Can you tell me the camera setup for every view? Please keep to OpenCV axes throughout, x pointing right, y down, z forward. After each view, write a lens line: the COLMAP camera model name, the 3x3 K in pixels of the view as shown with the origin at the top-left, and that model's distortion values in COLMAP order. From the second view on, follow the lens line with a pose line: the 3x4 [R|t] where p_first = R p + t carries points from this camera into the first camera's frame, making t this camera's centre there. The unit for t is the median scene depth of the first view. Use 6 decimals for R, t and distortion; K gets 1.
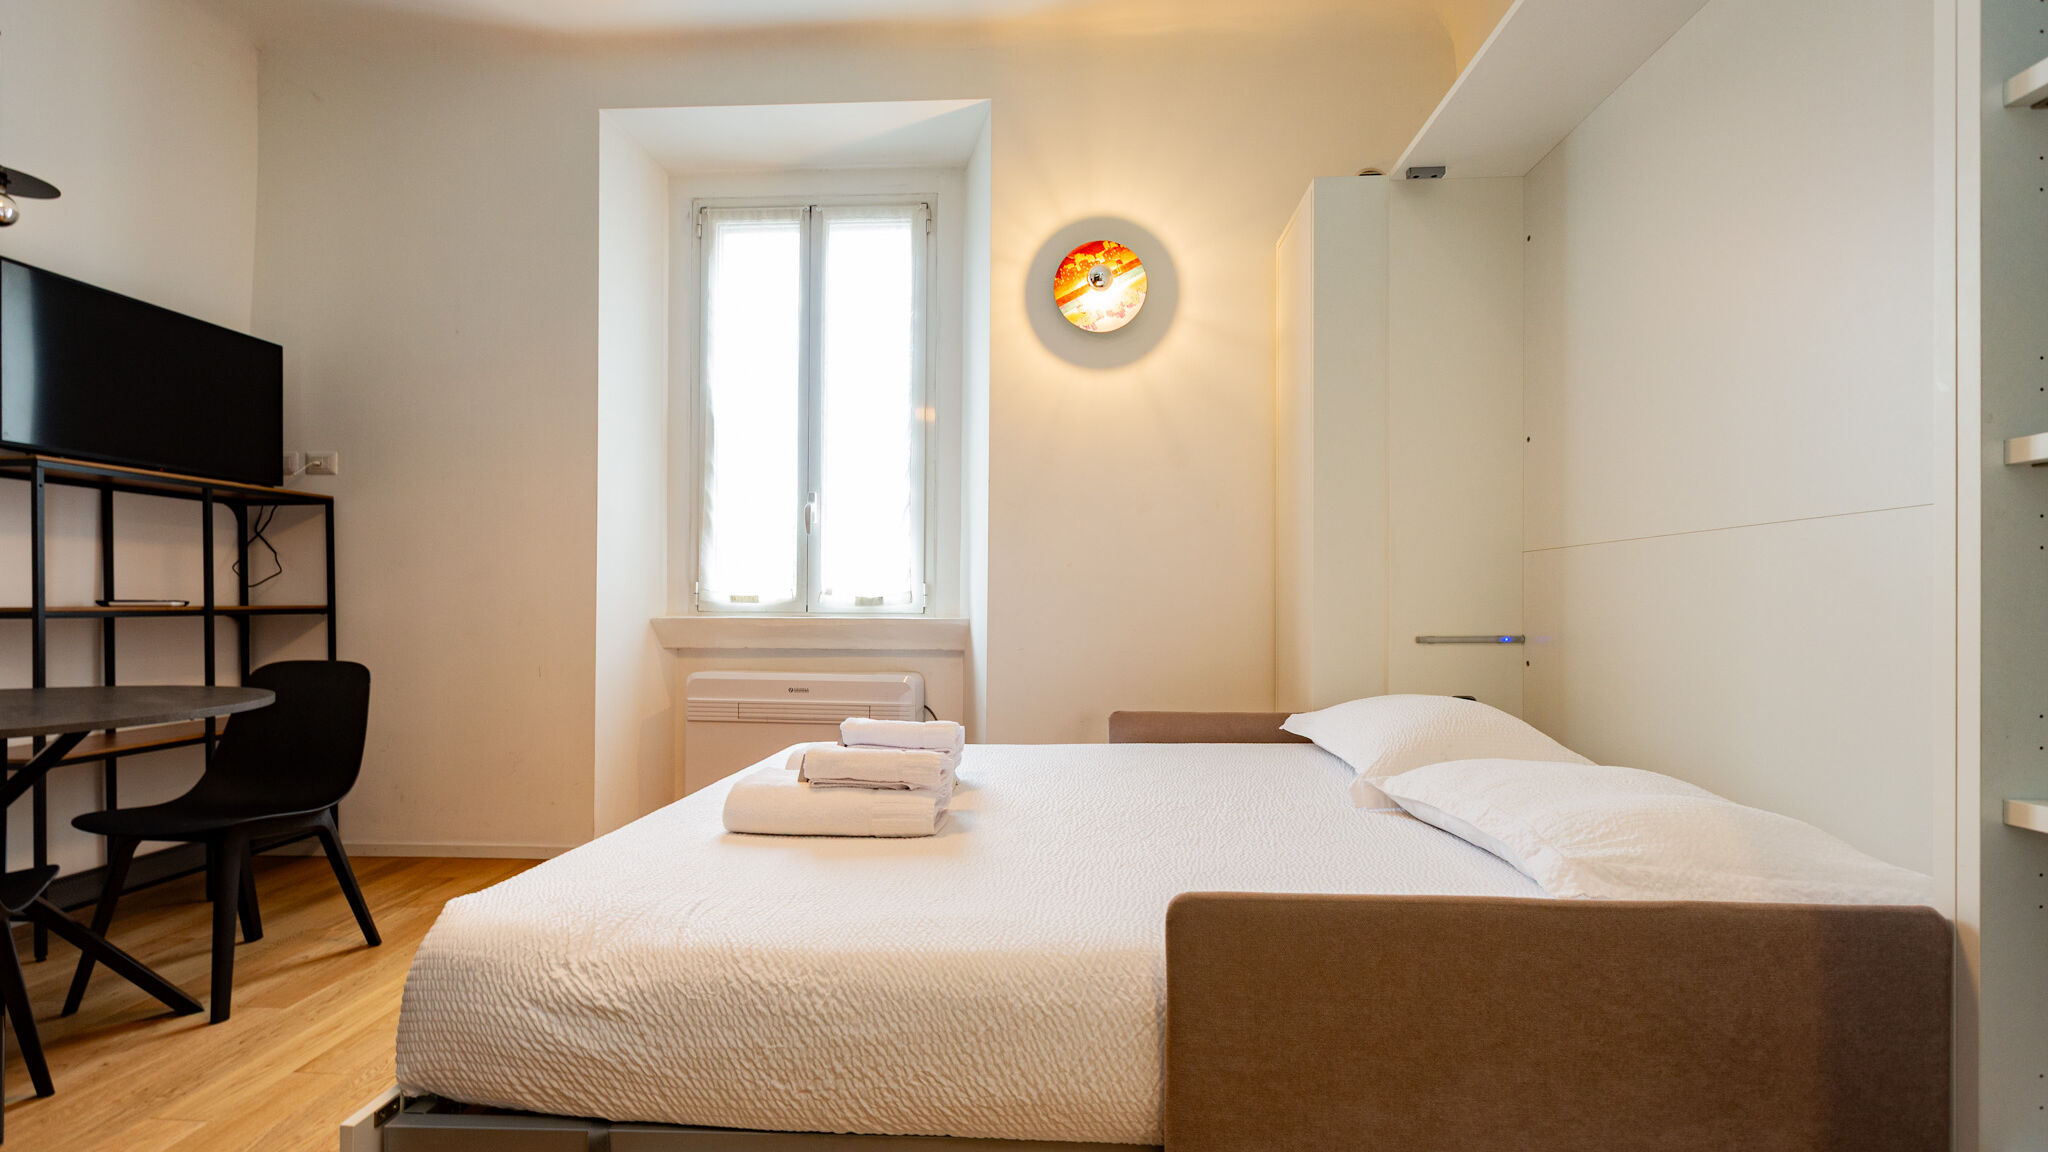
lens RADIAL K [[925.1, 0, 1004.2], [0, 925.1, 595.3], [0, 0, 1]] dist [0.010923, -0.003181]
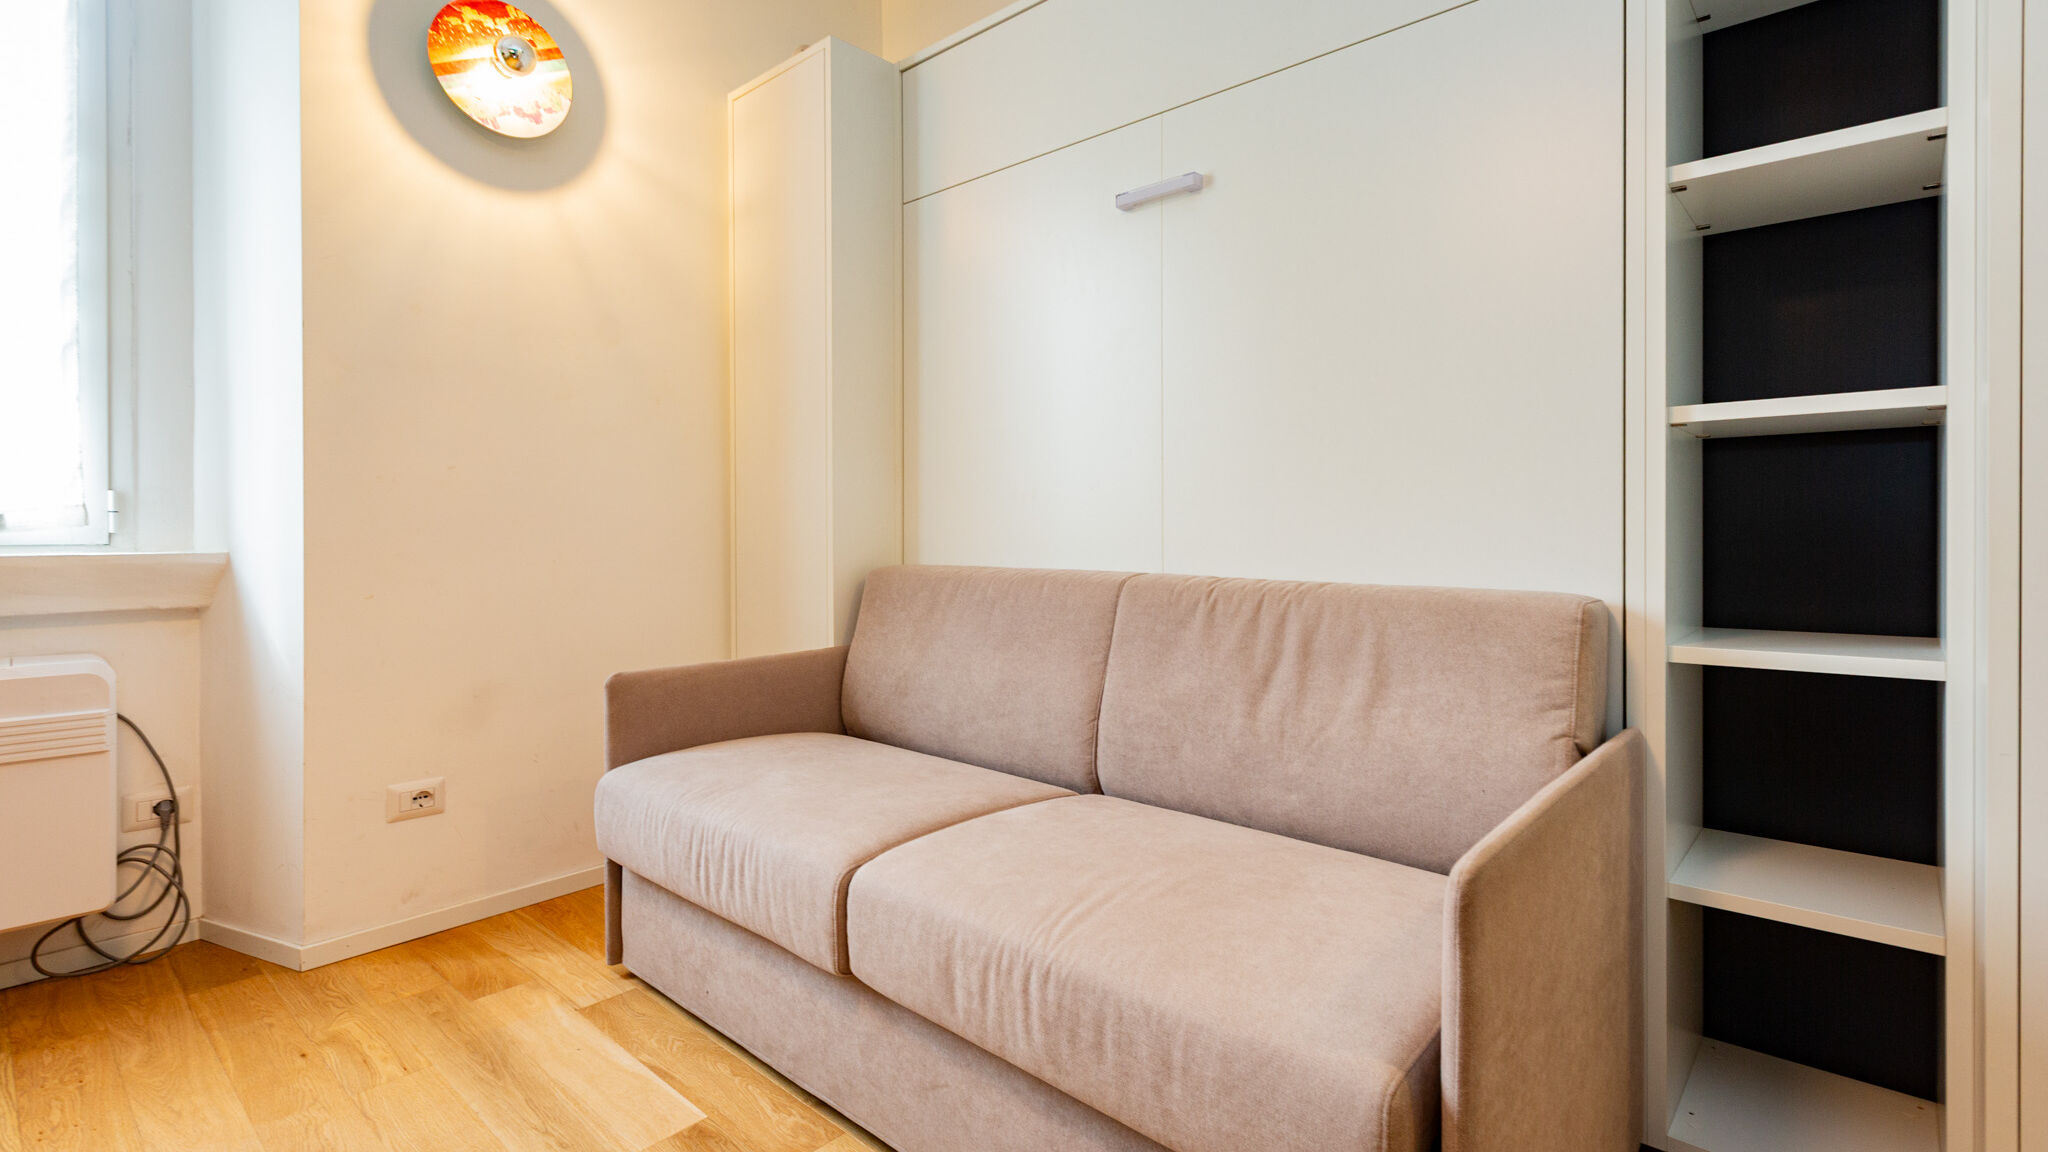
lens RADIAL K [[925.1, 0, 1039.8], [0, 925.1, 549.3], [0, 0, 1]] dist [0.010923, -0.003181]
pose [[0.618289, -0.020253, 0.785690, -0.197757], [-0.001442, 0.999637, 0.026902, 0.007192], [-0.785949, -0.017766, 0.618036, 0.242318]]
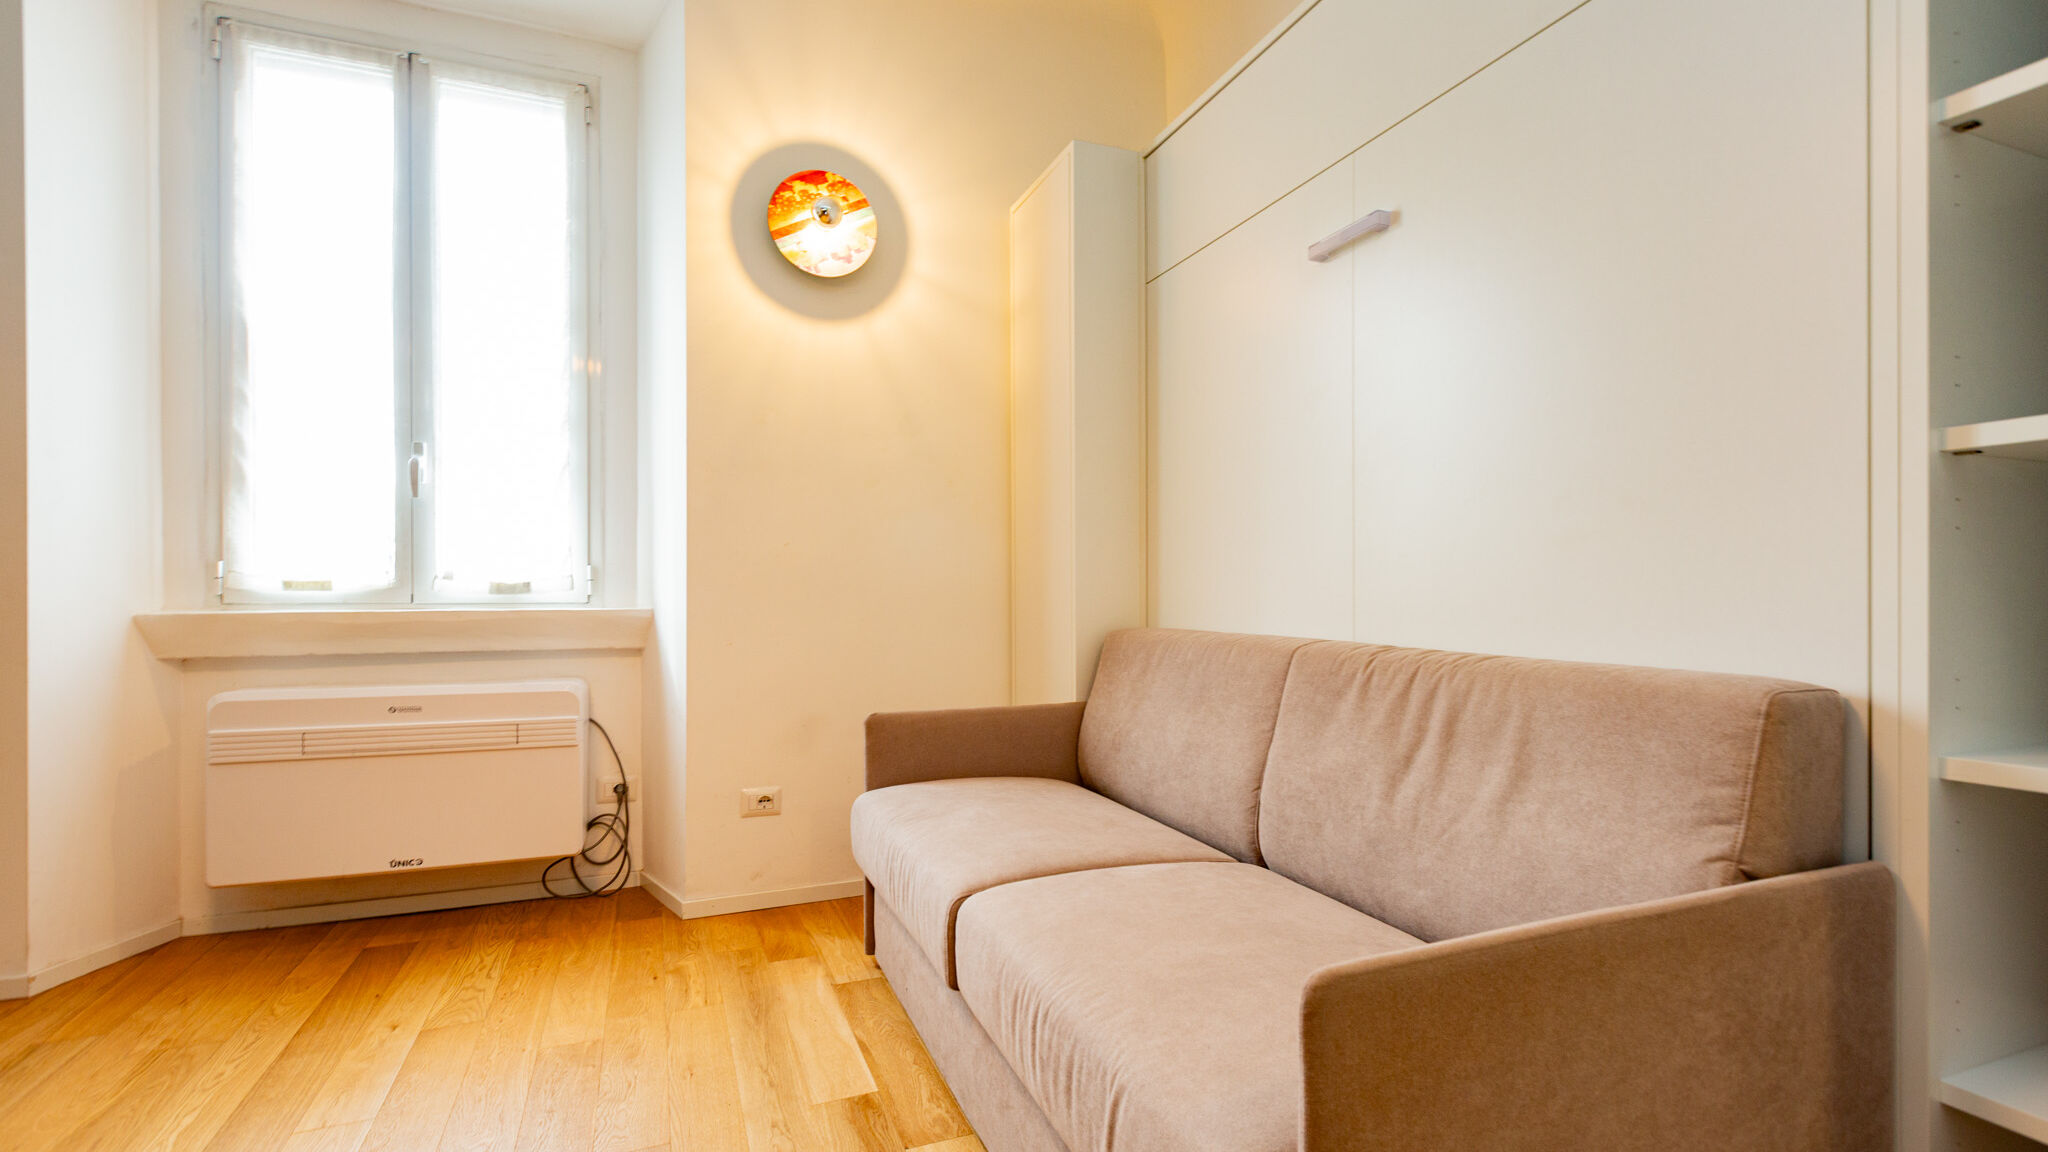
lens RADIAL K [[925.1, 0, 1029.6], [0, 925.1, 594.2], [0, 0, 1]] dist [0.010923, -0.003181]
pose [[0.902170, -0.007996, 0.431307, -0.097340], [0.002445, 0.999907, 0.013423, 0.002618], [-0.431374, -0.011056, 0.902106, 0.126747]]
